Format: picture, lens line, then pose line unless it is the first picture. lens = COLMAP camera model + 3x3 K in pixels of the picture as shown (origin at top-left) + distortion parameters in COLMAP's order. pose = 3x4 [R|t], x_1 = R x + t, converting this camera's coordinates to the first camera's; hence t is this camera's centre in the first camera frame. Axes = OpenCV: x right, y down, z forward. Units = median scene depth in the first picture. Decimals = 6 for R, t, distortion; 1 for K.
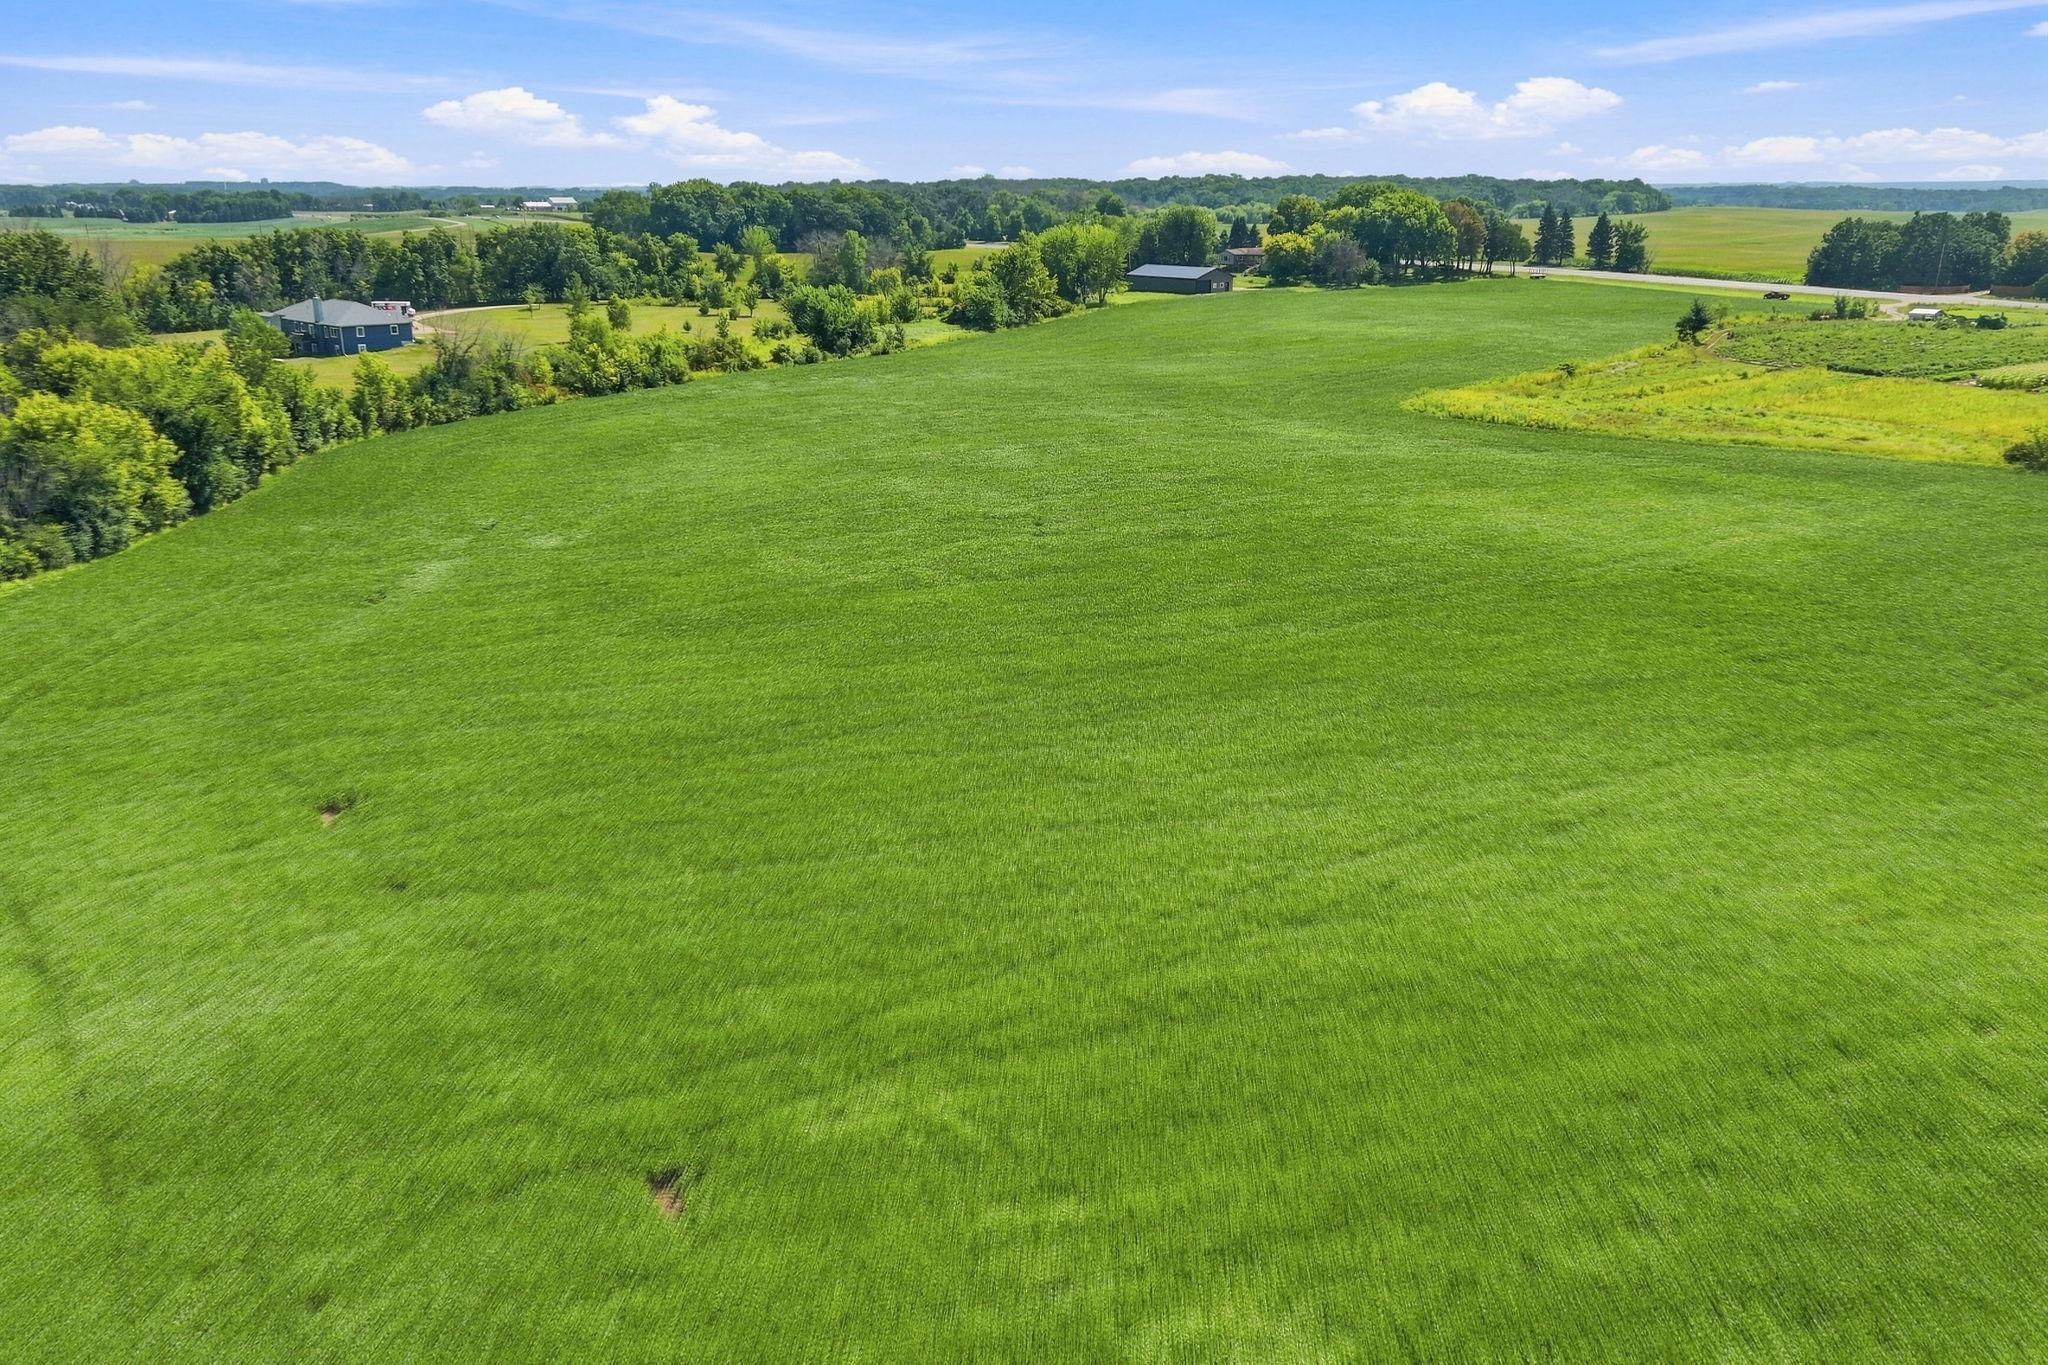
lens RADIAL K [[1463.8, 0, 1025.3], [0, 1463.8, 715.3], [0, 0, 1]] dist [0.026067, -0.027281]
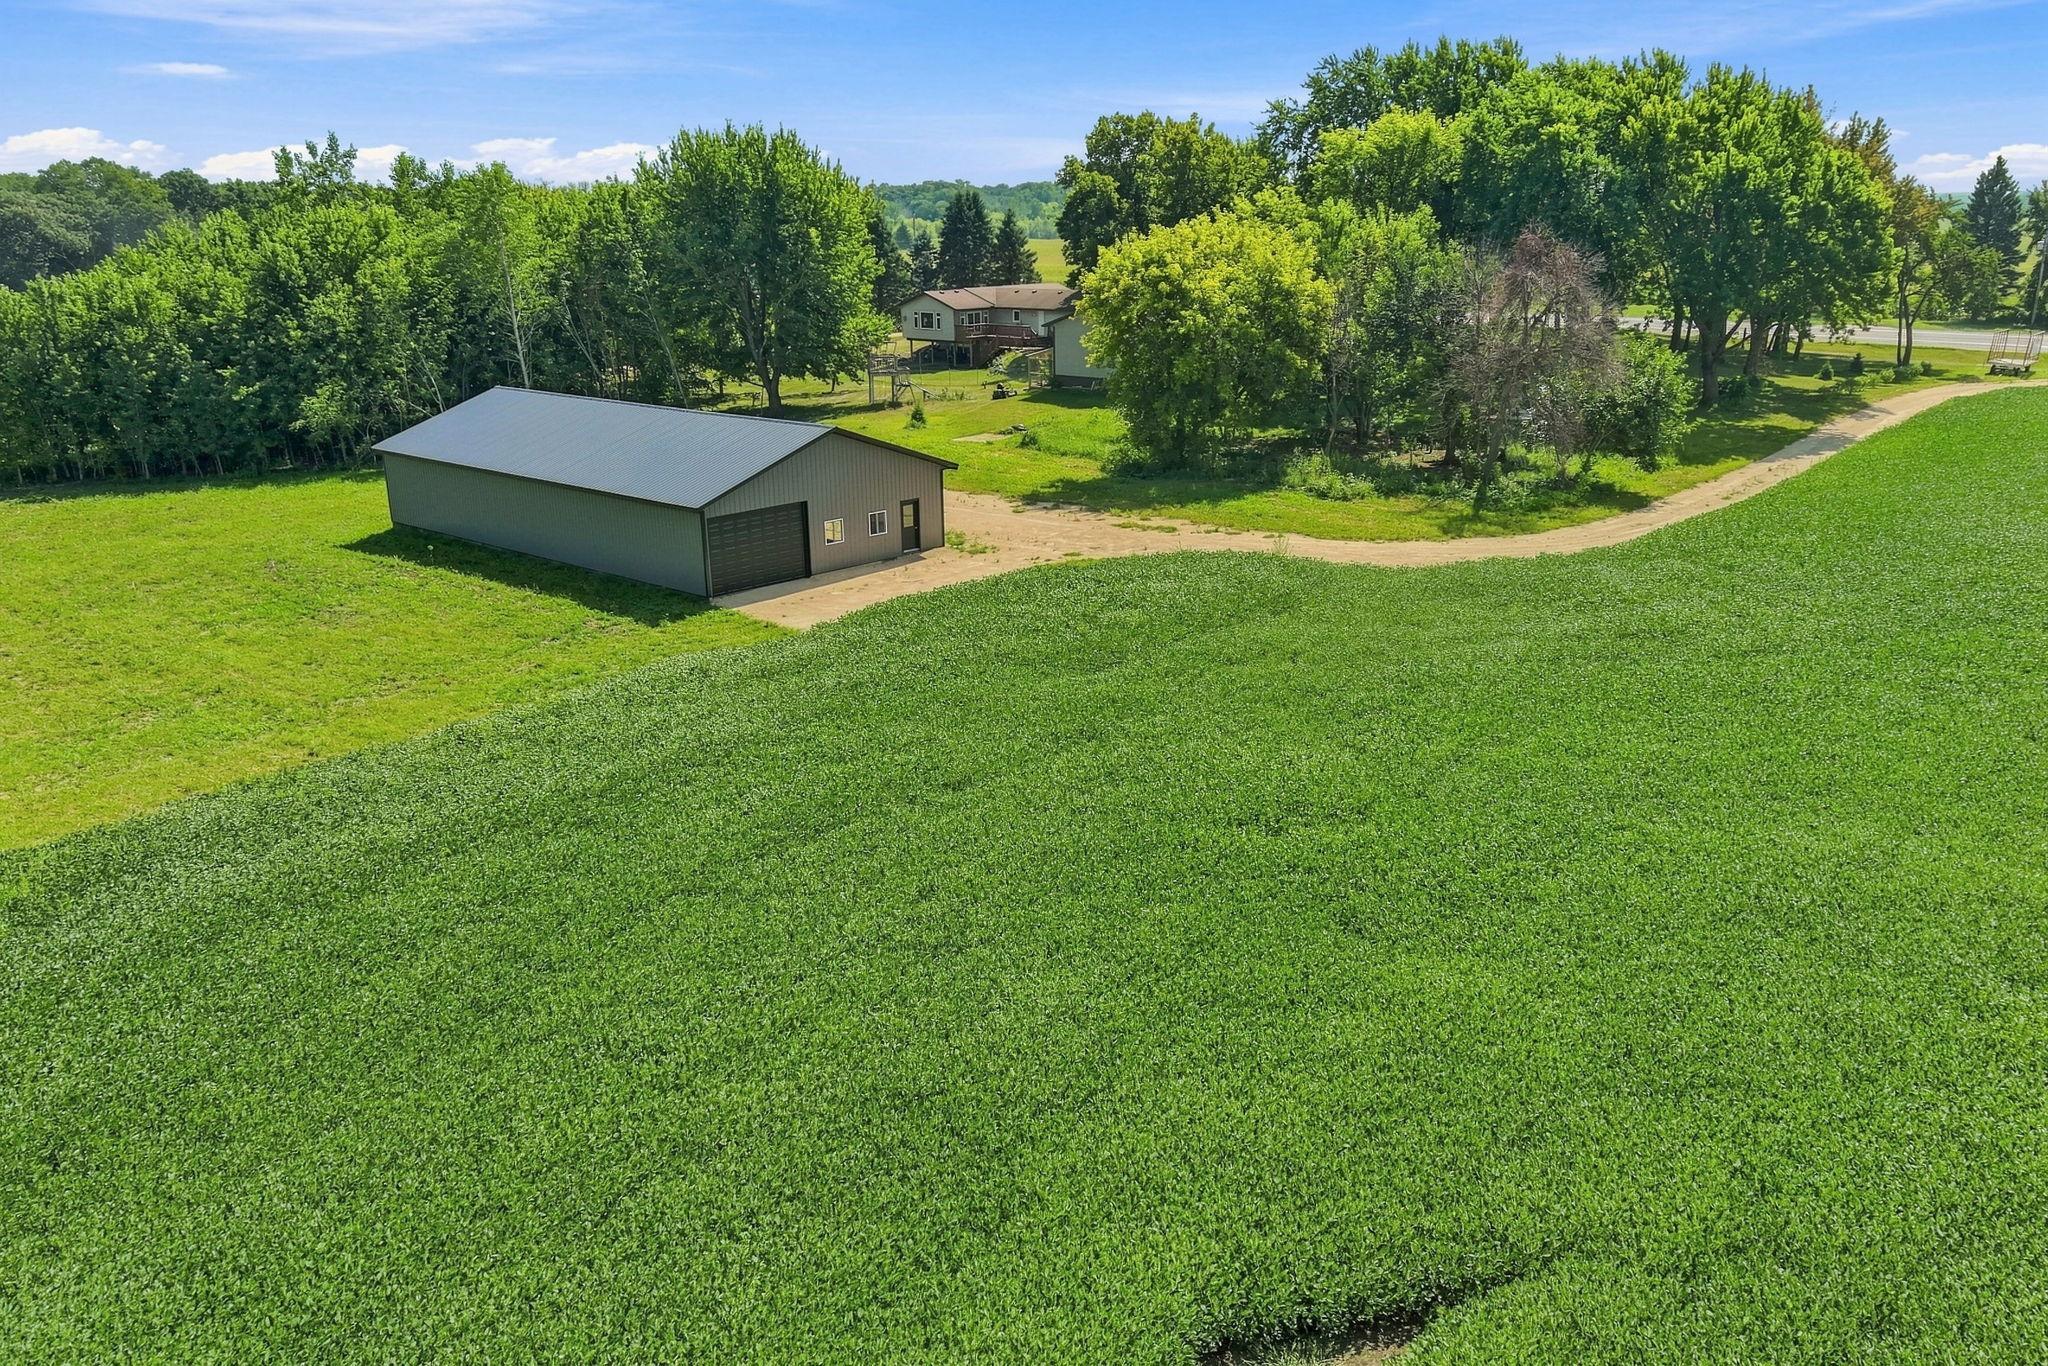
lens RADIAL K [[1518.8, 0, 1028.5], [0, 1518.8, 732.1], [0, 0, 1]] dist [0.067804, -0.058126]
pose [[0.984908, -0.066273, 0.159889, 0.141364], [0.069150, 0.997528, -0.012495, -0.309606], [-0.158665, 0.023363, 0.987056, 0.960486]]
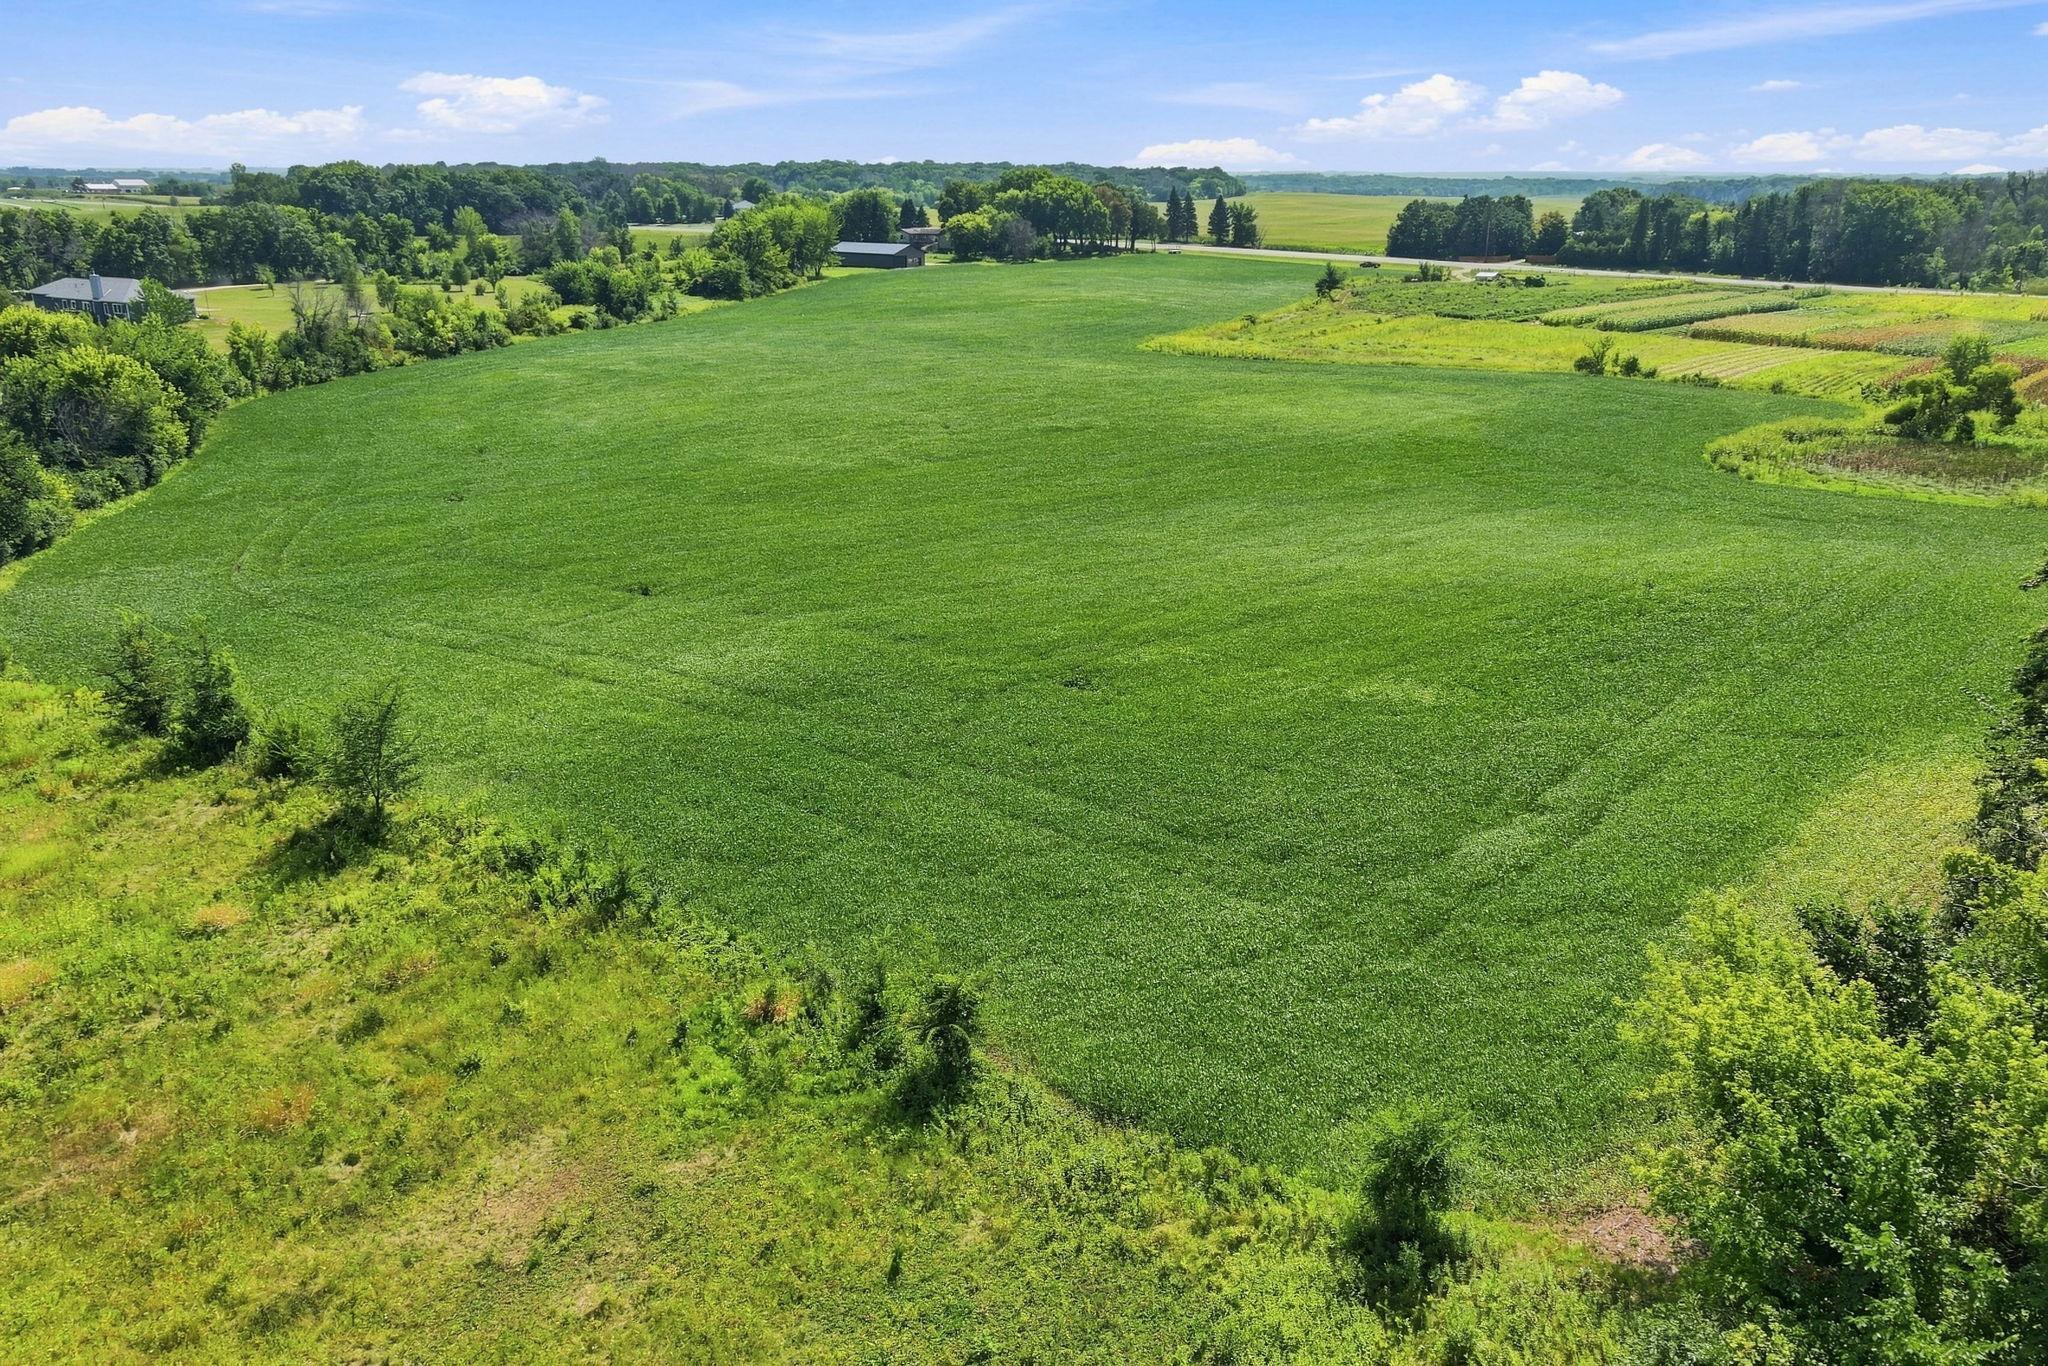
lens RADIAL K [[1463.8, 0, 1025.3], [0, 1463.8, 715.8], [0, 0, 1]] dist [0.026067, -0.027281]
pose [[0.966179, -0.086144, 0.243060, -0.097234], [0.083955, 0.996281, 0.019371, 0.039618], [-0.243825, 0.001690, 0.969818, -0.105858]]
